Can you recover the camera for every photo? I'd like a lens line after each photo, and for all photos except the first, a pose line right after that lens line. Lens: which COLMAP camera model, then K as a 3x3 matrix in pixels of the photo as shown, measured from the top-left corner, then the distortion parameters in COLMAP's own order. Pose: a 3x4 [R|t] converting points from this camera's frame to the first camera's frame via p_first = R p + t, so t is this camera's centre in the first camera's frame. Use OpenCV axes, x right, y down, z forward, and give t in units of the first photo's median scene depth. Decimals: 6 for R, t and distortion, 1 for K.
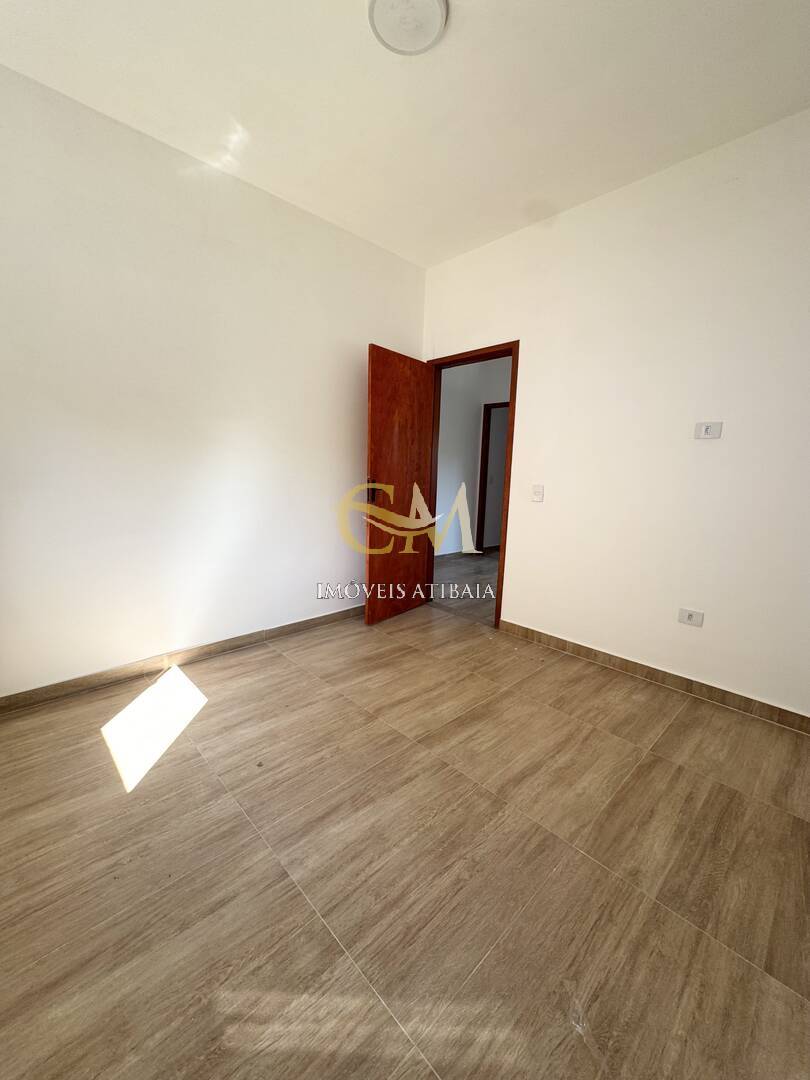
lens RADIAL K [[432.1, 0, 401.6], [0, 432.1, 536.9], [0, 0, 1]] dist [-0.000772, -0.000145]
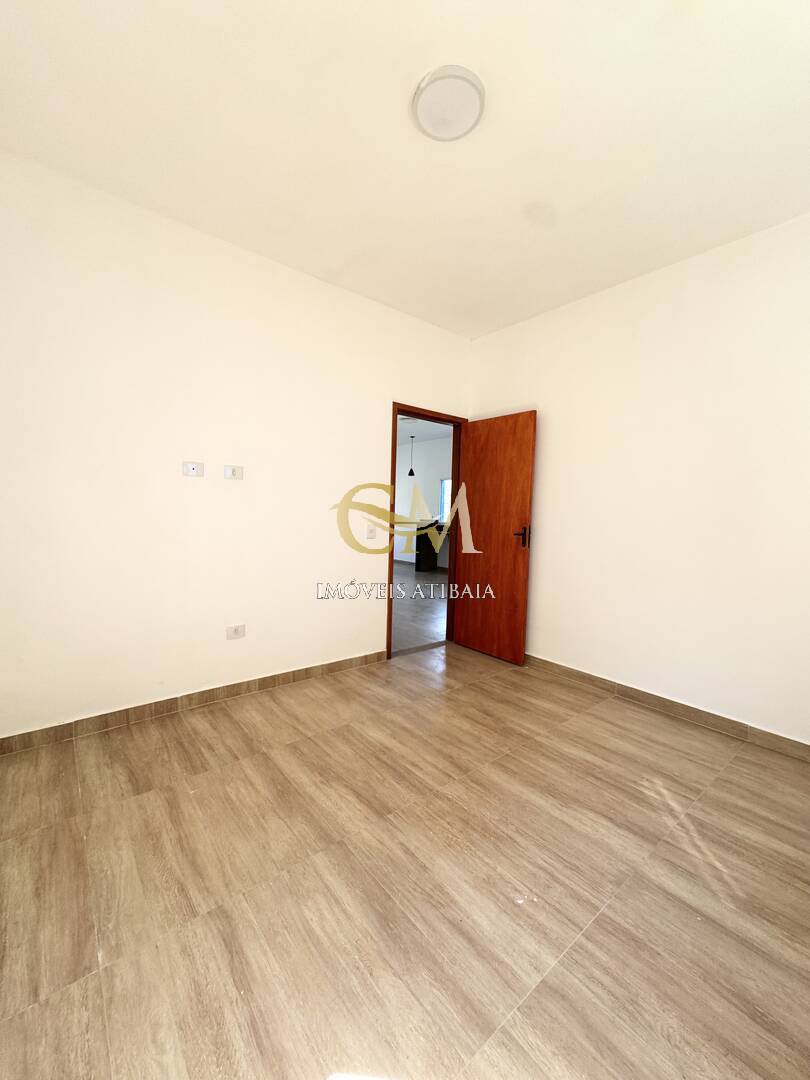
lens RADIAL K [[430.4, 0, 401.4], [0, 430.4, 545.5], [0, 0, 1]] dist [-0.001541, -0.000065]
pose [[0.076131, -0.094999, 0.992562, -1.034834], [0.129863, 0.987917, 0.084594, -0.197500], [-0.988605, 0.122457, 0.087548, 1.065854]]
